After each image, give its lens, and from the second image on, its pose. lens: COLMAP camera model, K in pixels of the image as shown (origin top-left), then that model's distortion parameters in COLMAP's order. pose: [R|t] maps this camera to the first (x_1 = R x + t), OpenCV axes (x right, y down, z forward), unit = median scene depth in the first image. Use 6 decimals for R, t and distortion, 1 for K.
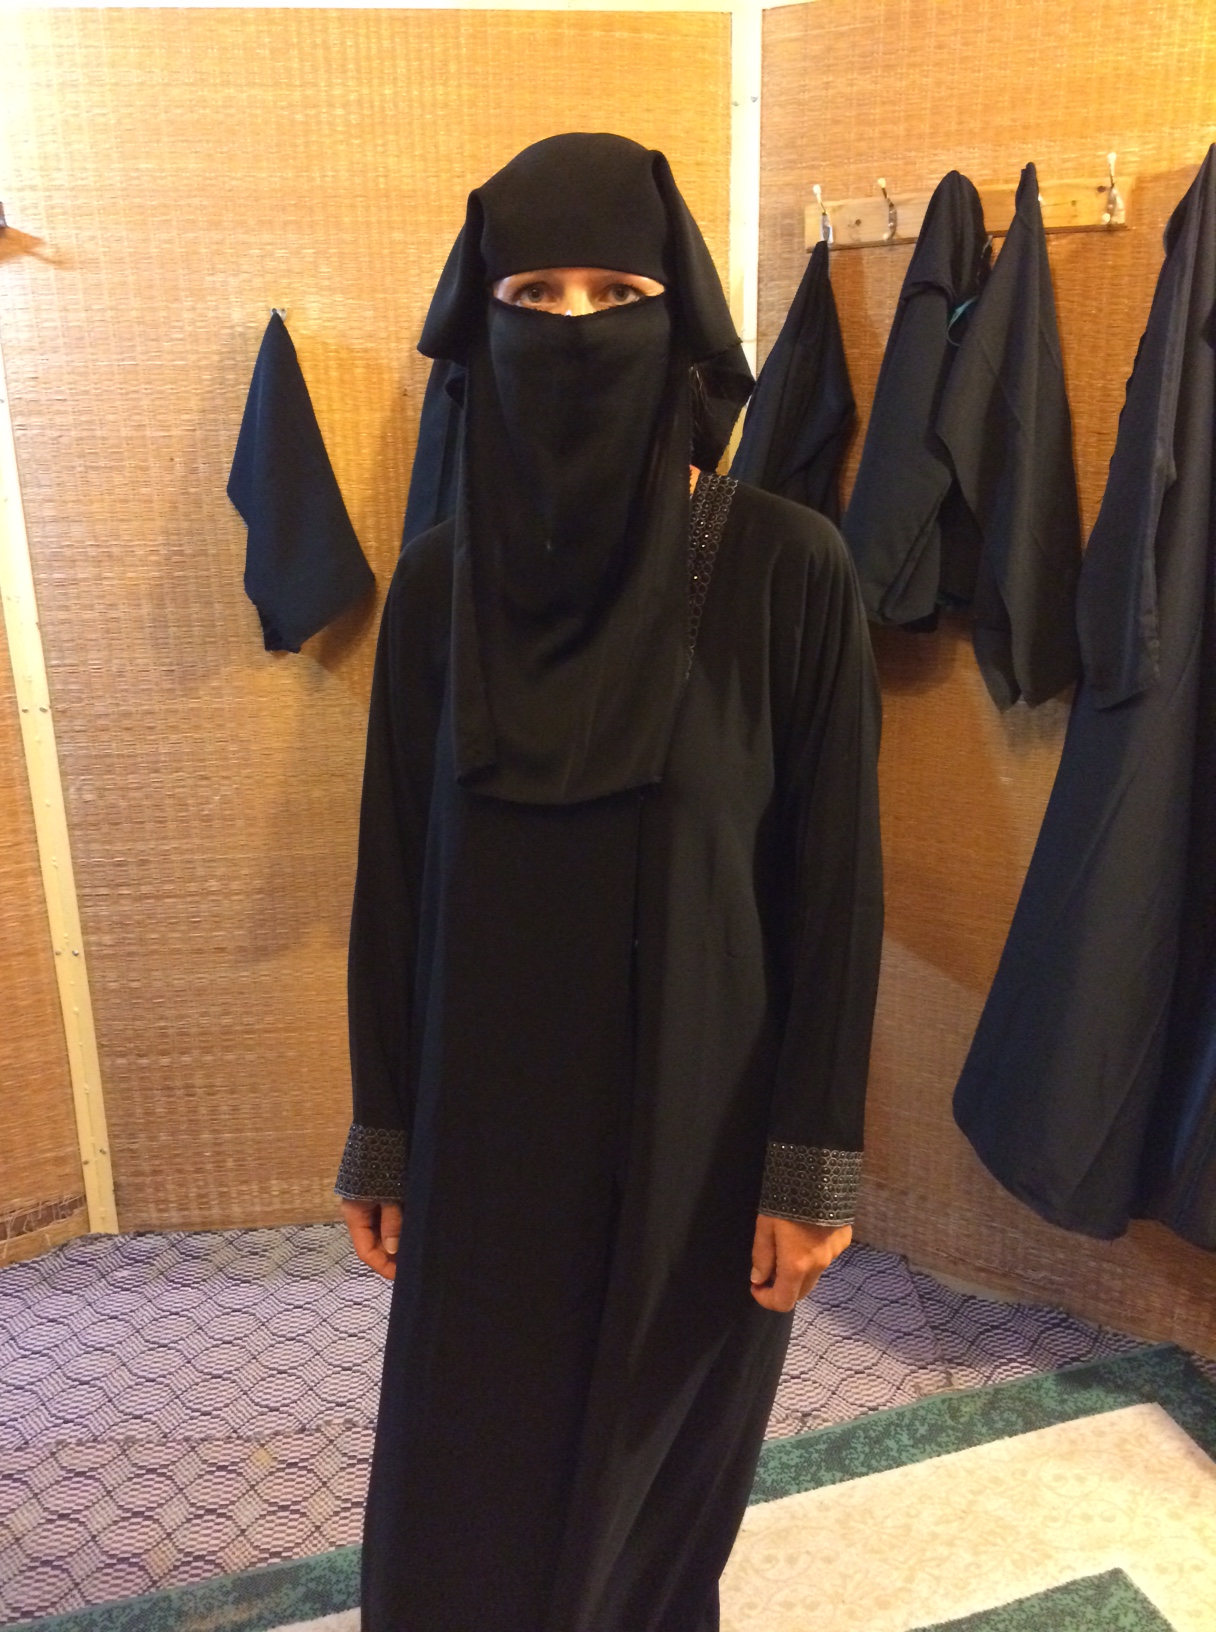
lens RADIAL K [[1412.8, 0, 551.7], [0, 1412.8, 810.3], [0, 0, 1]] dist [0.079383, -0.110451]
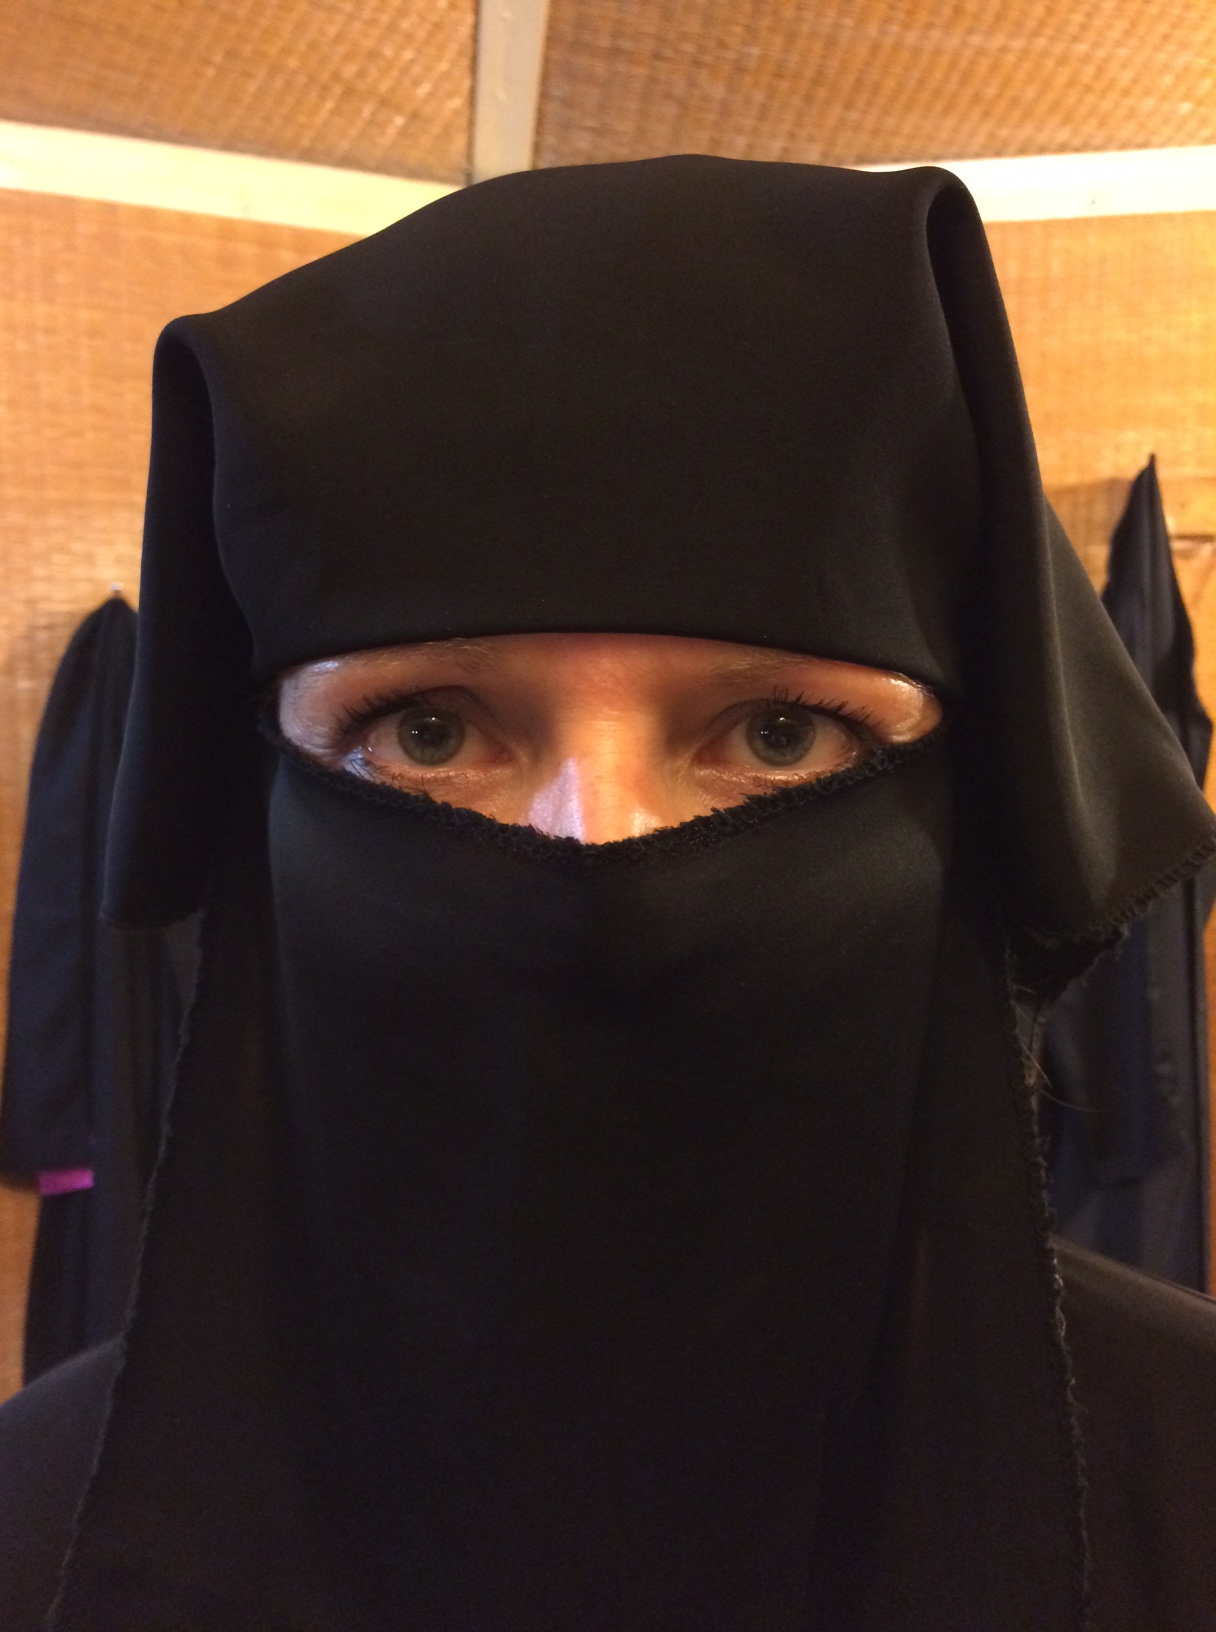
lens RADIAL K [[1412.8, 0, 609.5], [0, 1412.8, 808.1], [0, 0, 1]] dist [0.079383, -0.110451]
pose [[0.956889, -0.012203, 0.290197, -0.023152], [0.069451, 0.979747, -0.187809, -0.144175], [-0.282028, 0.199867, 0.938357, 0.367975]]
